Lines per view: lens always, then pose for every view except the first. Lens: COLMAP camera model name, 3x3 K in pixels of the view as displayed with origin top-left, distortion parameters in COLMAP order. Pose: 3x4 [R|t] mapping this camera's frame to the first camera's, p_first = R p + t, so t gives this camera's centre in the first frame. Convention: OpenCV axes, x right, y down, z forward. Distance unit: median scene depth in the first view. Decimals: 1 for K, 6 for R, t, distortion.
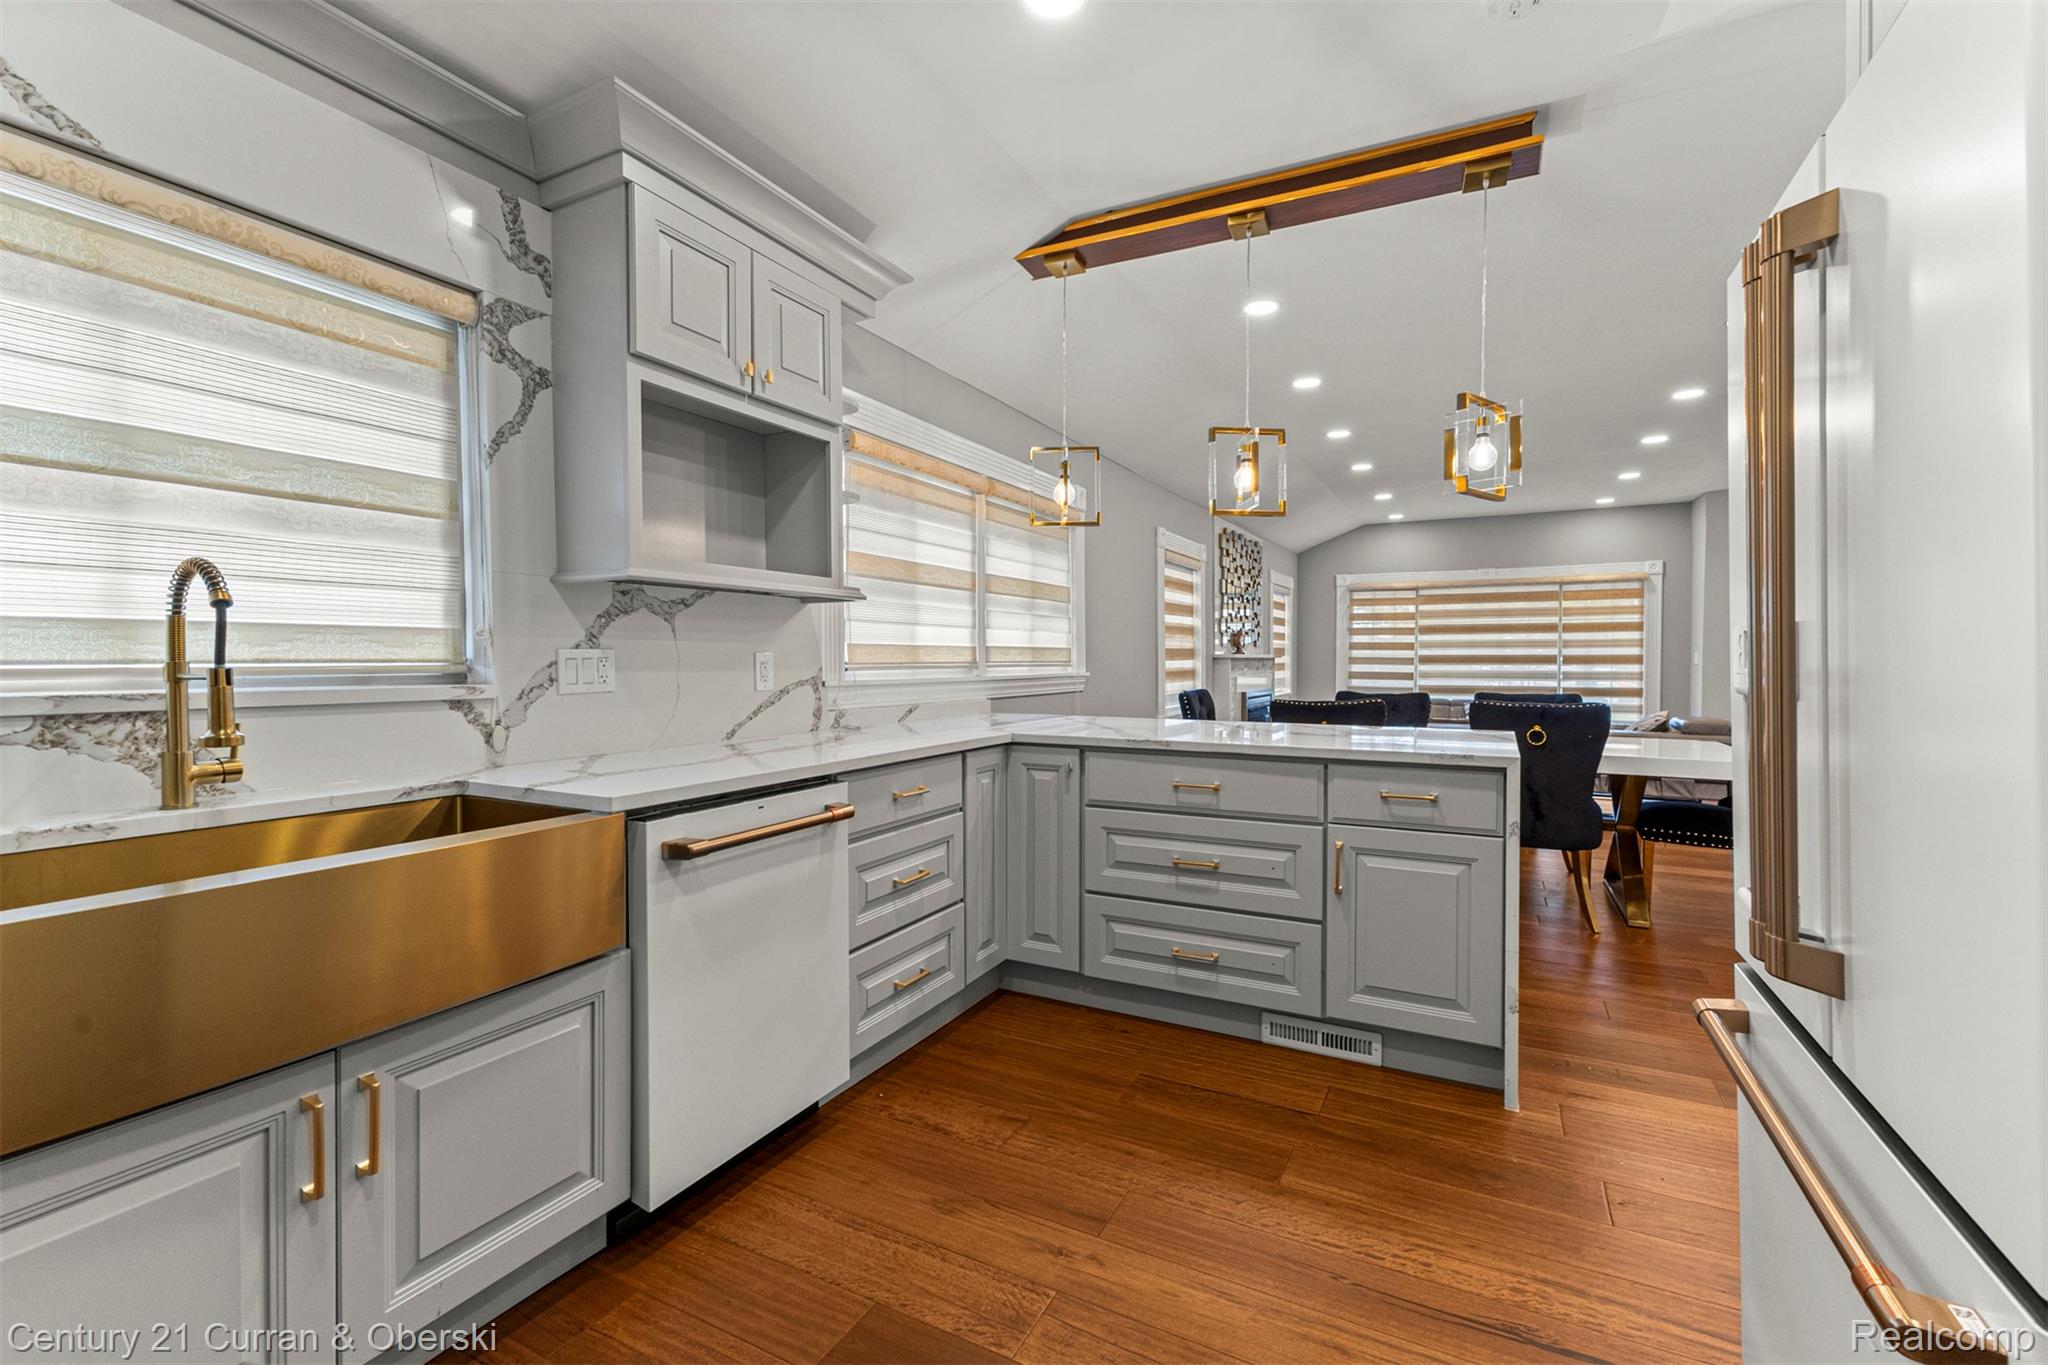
lens RADIAL K [[881.8, 0, 1029.5], [0, 881.8, 668.8], [0, 0, 1]] dist [0.004995, 0.001708]
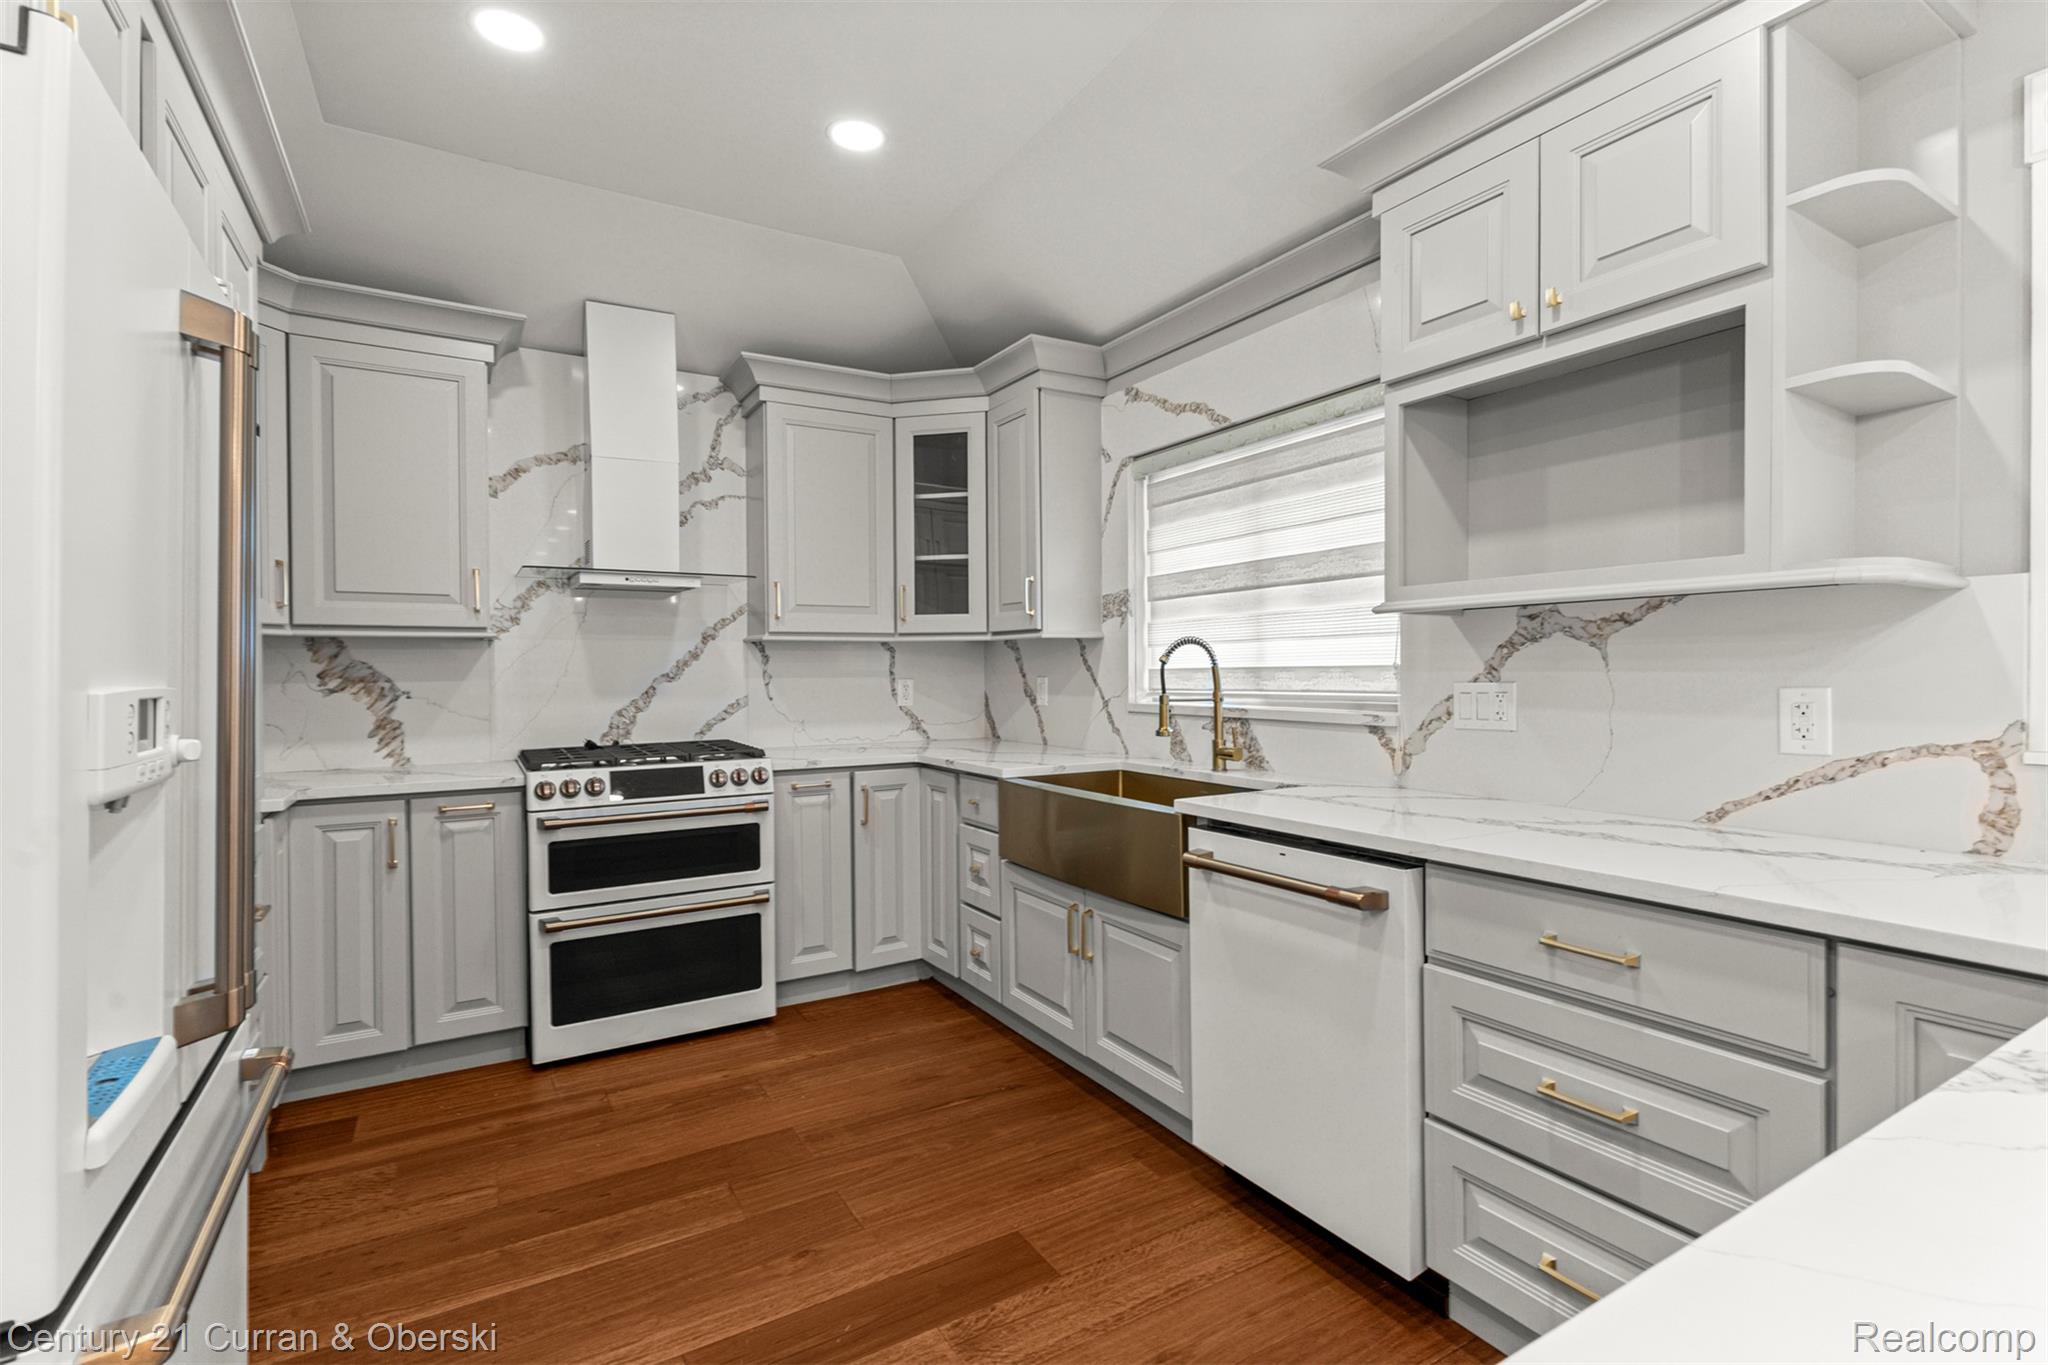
lens RADIAL K [[938.9, 0, 1024.5], [0, 938.9, 677.1], [0, 0, 1]] dist [-0.005500, -0.000781]
pose [[-0.525167, 0.006944, -0.850971, 0.473082], [-0.004819, 0.999926, 0.011134, -0.029270], [0.850986, 0.009948, -0.525094, 0.873444]]
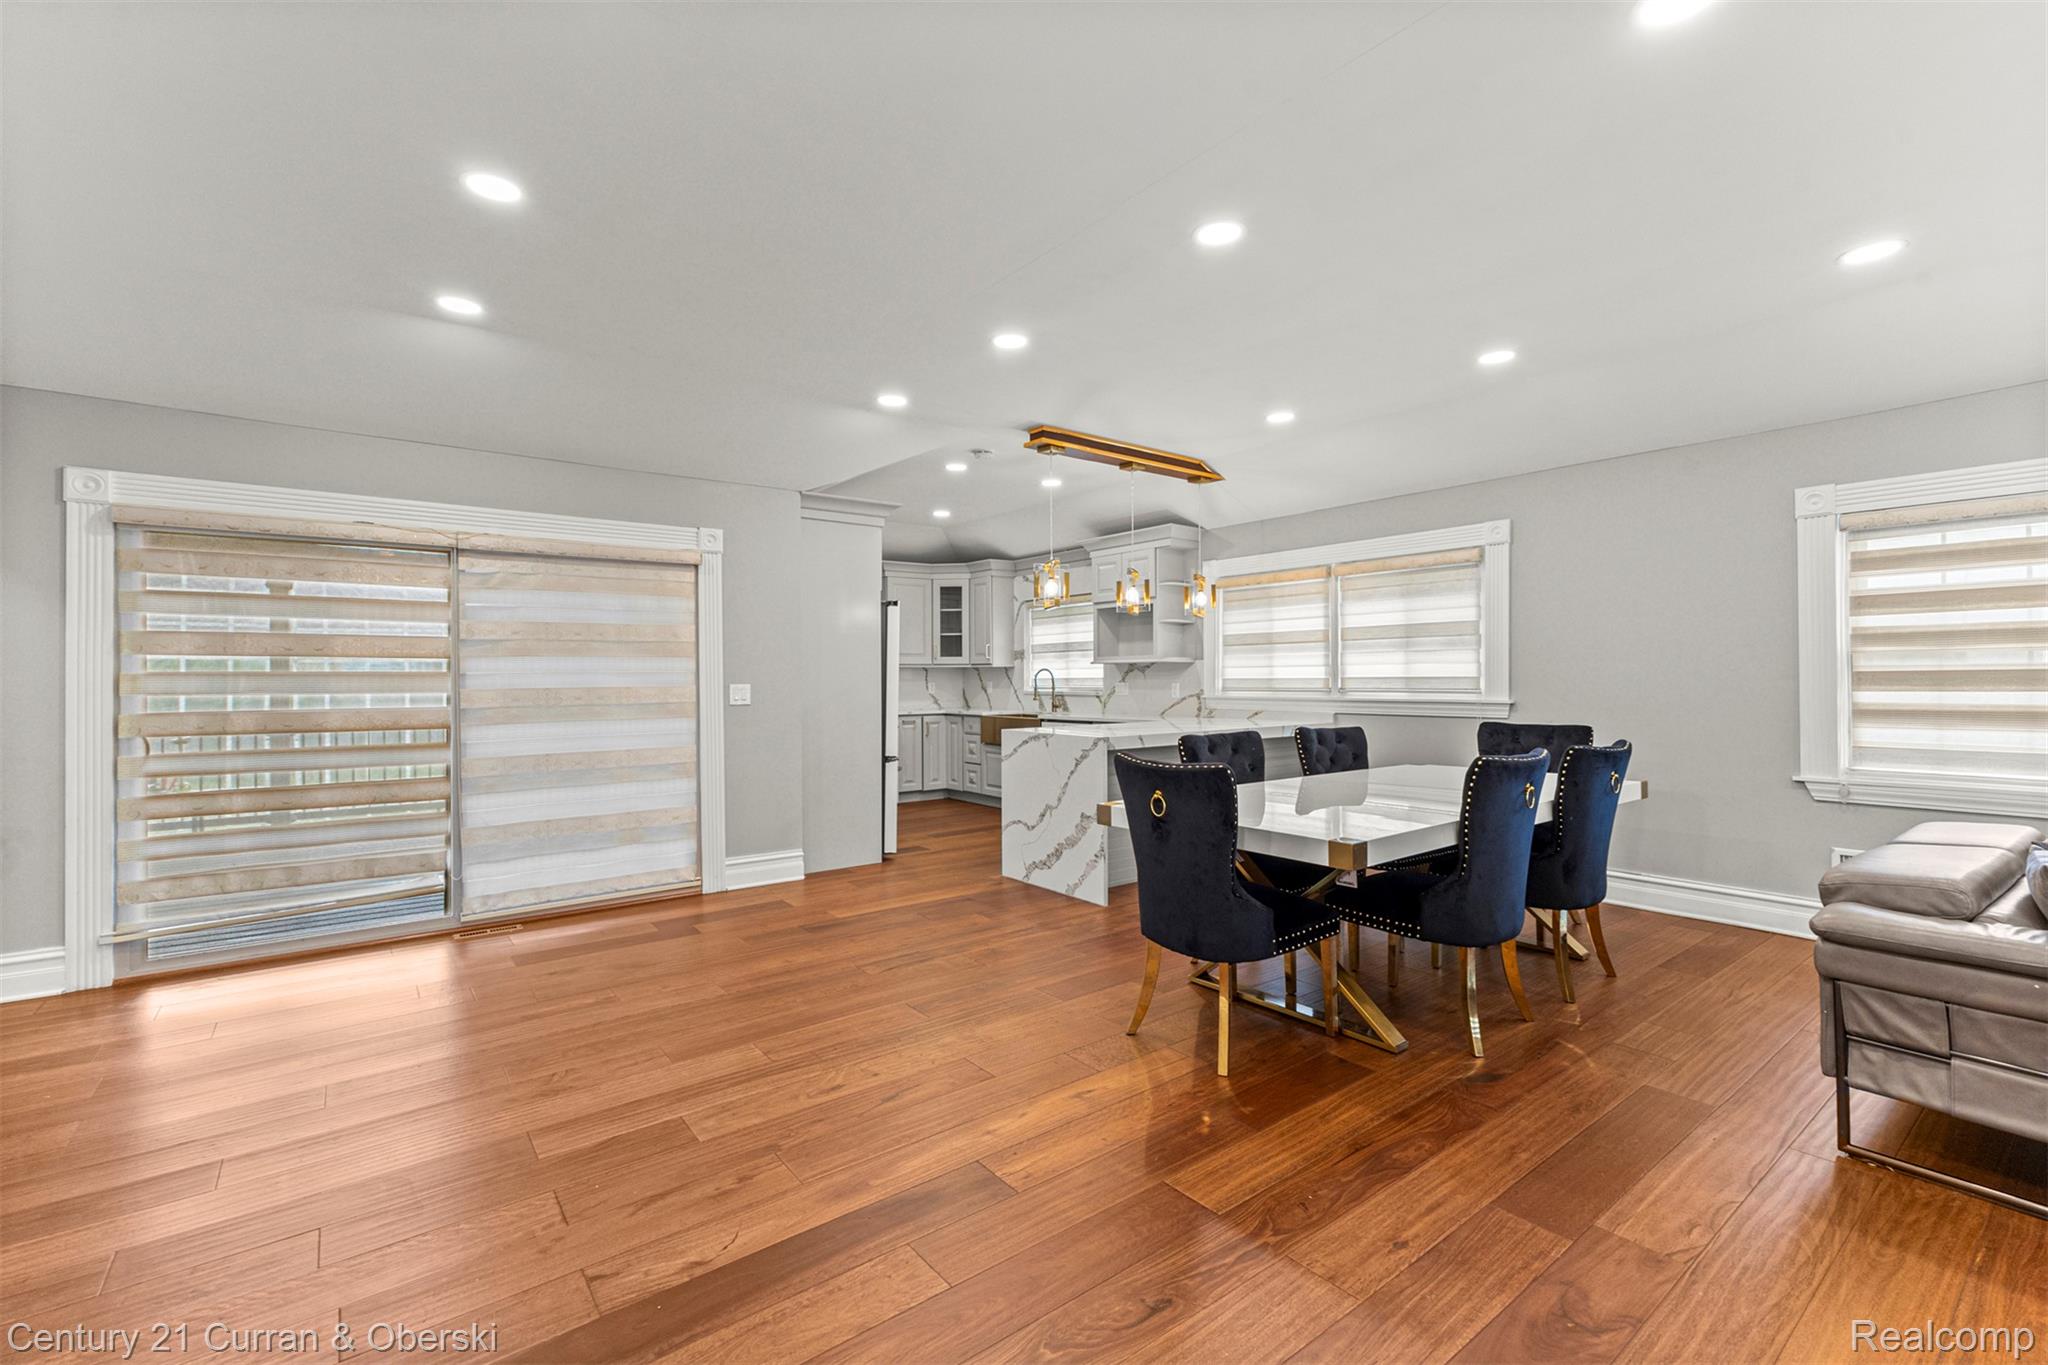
lens RADIAL K [[881.8, 0, 1030.5], [0, 881.8, 675.8], [0, 0, 1]] dist [0.004995, 0.001708]
pose [[-0.417658, -0.001604, -0.908603, 2.177198], [-0.006019, 0.999981, 0.001002, -0.039567], [0.908584, 0.005887, -0.417660, 1.665447]]
